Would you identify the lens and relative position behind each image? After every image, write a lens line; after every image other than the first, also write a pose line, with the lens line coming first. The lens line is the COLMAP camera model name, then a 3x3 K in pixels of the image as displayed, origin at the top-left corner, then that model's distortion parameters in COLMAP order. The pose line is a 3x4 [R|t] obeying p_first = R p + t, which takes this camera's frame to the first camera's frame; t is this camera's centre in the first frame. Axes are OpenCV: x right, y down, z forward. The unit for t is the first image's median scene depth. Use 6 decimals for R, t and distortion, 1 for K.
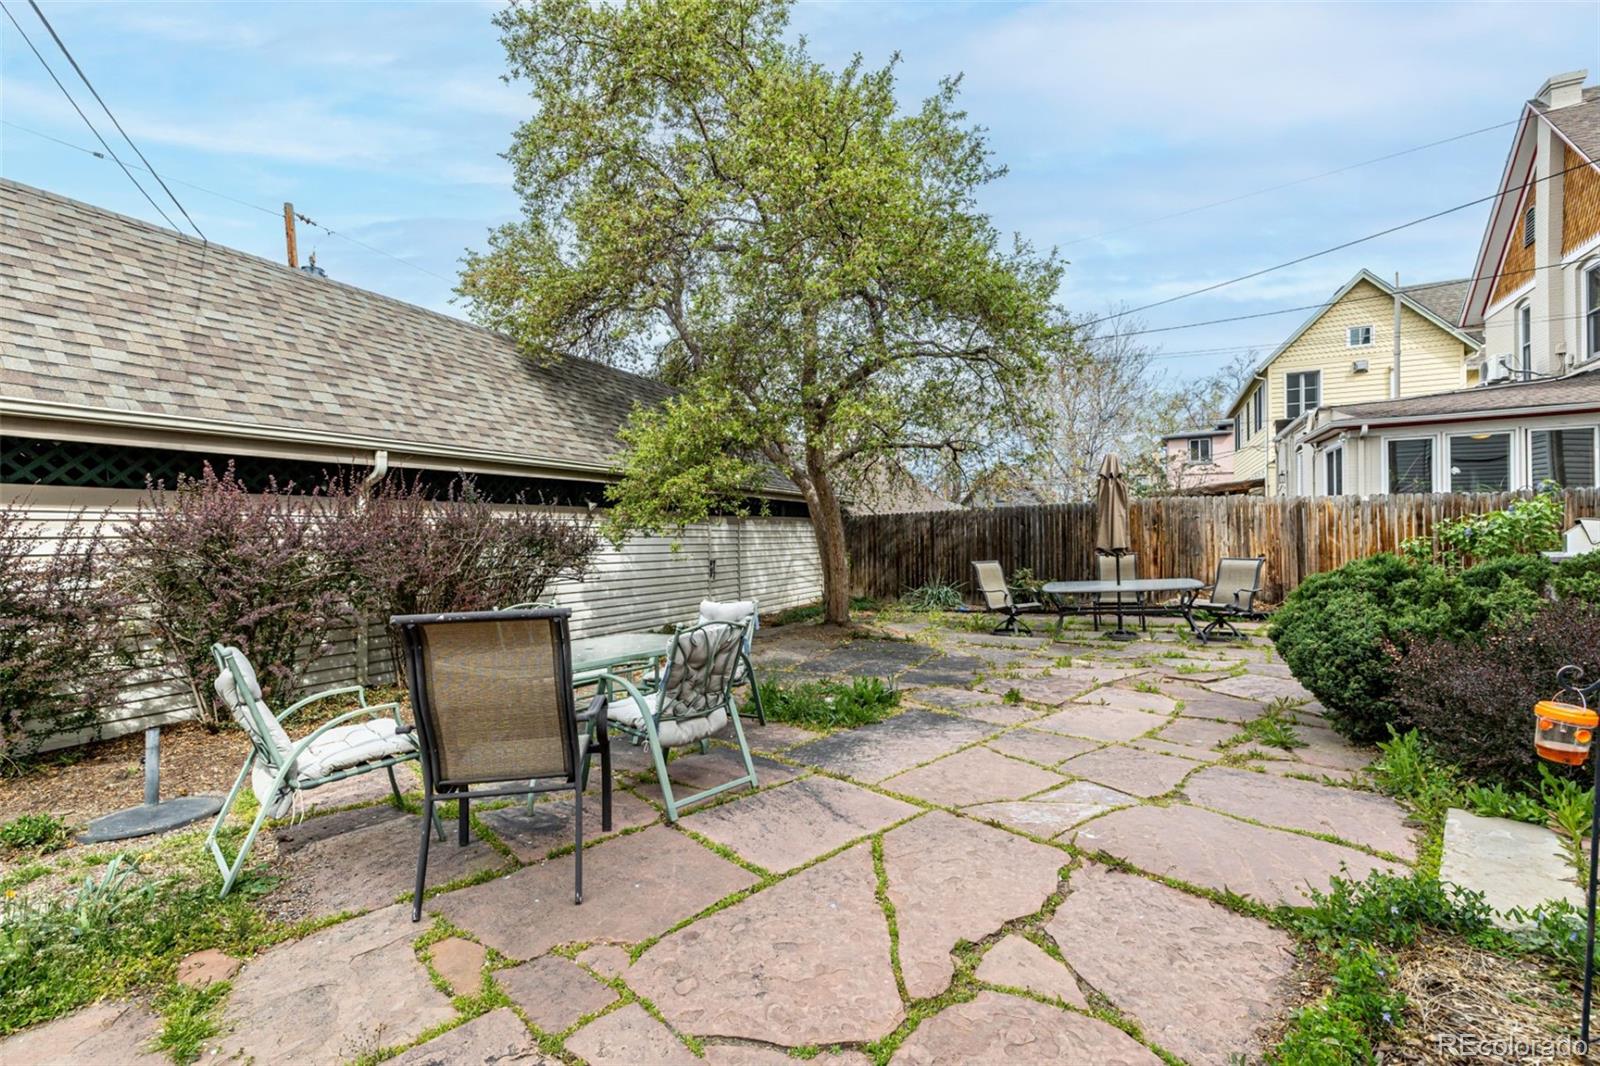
lens RADIAL K [[684.9, 0, 804.0], [0, 684.9, 534.6], [0, 0, 1]] dist [0.001043, 0.000246]
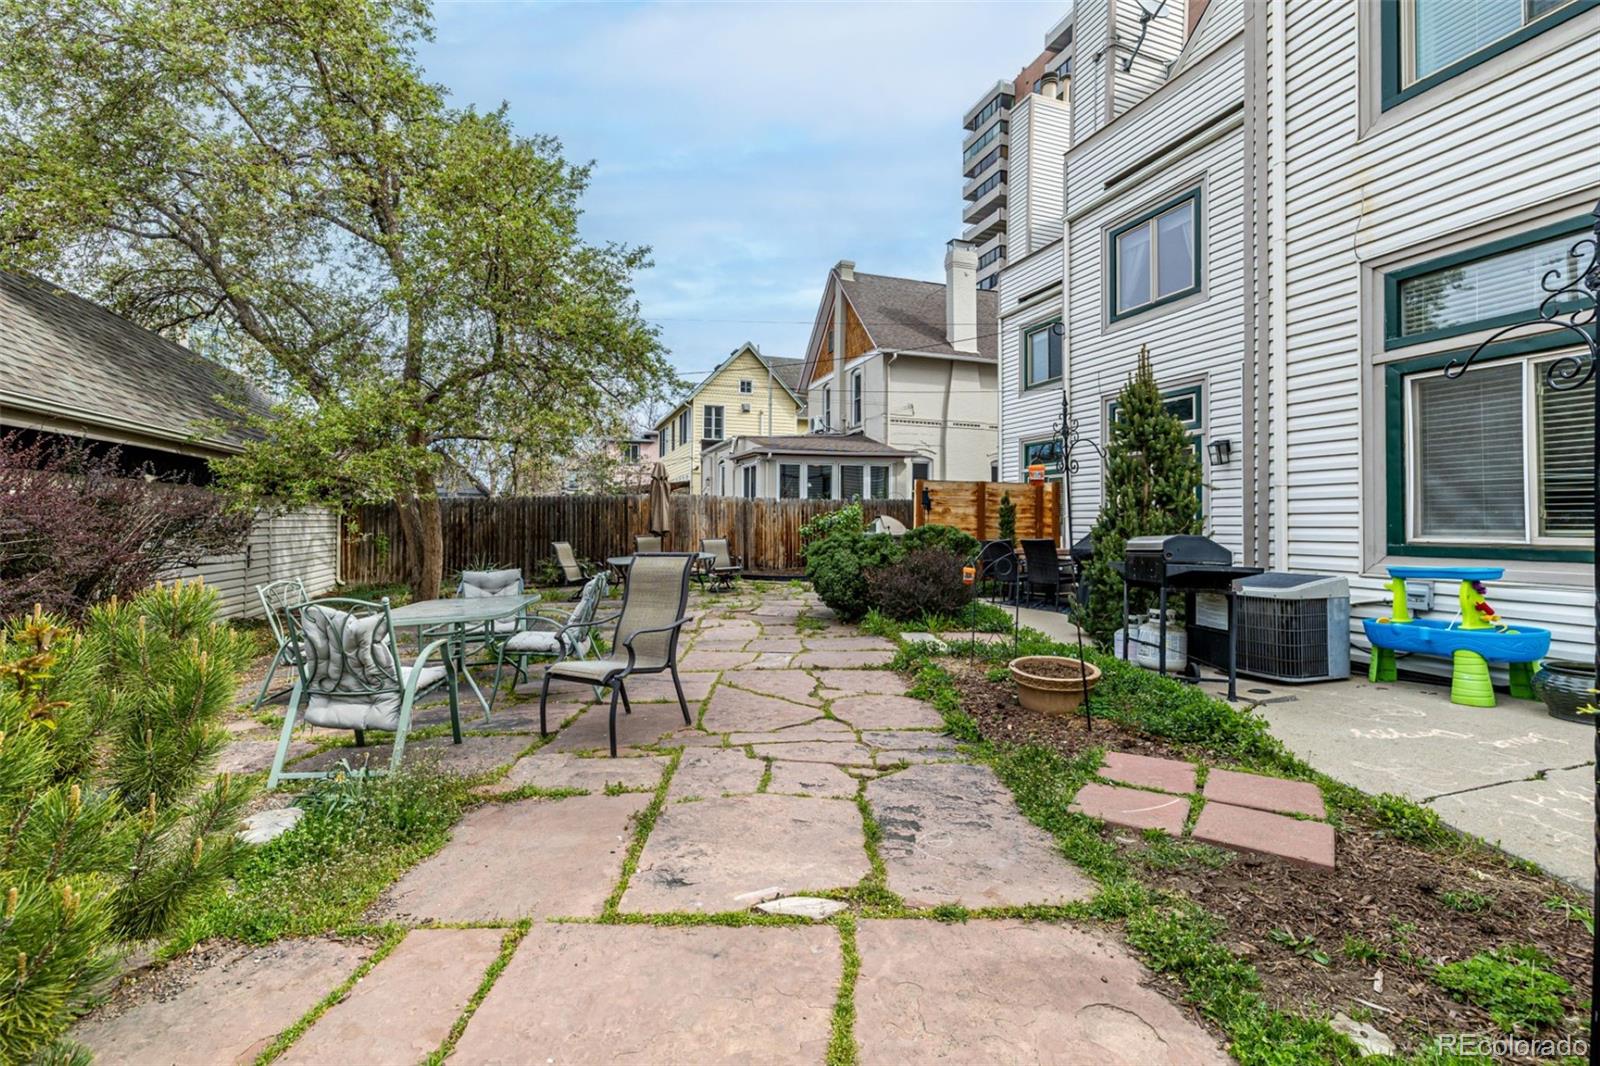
lens RADIAL K [[684.9, 0, 797.1], [0, 684.9, 525.6], [0, 0, 1]] dist [0.001043, 0.000246]
pose [[0.676239, 0.005706, 0.736660, -0.249825], [-0.009769, 0.999952, 0.001223, 0.003152], [-0.736617, -0.008023, 0.676262, -0.089313]]
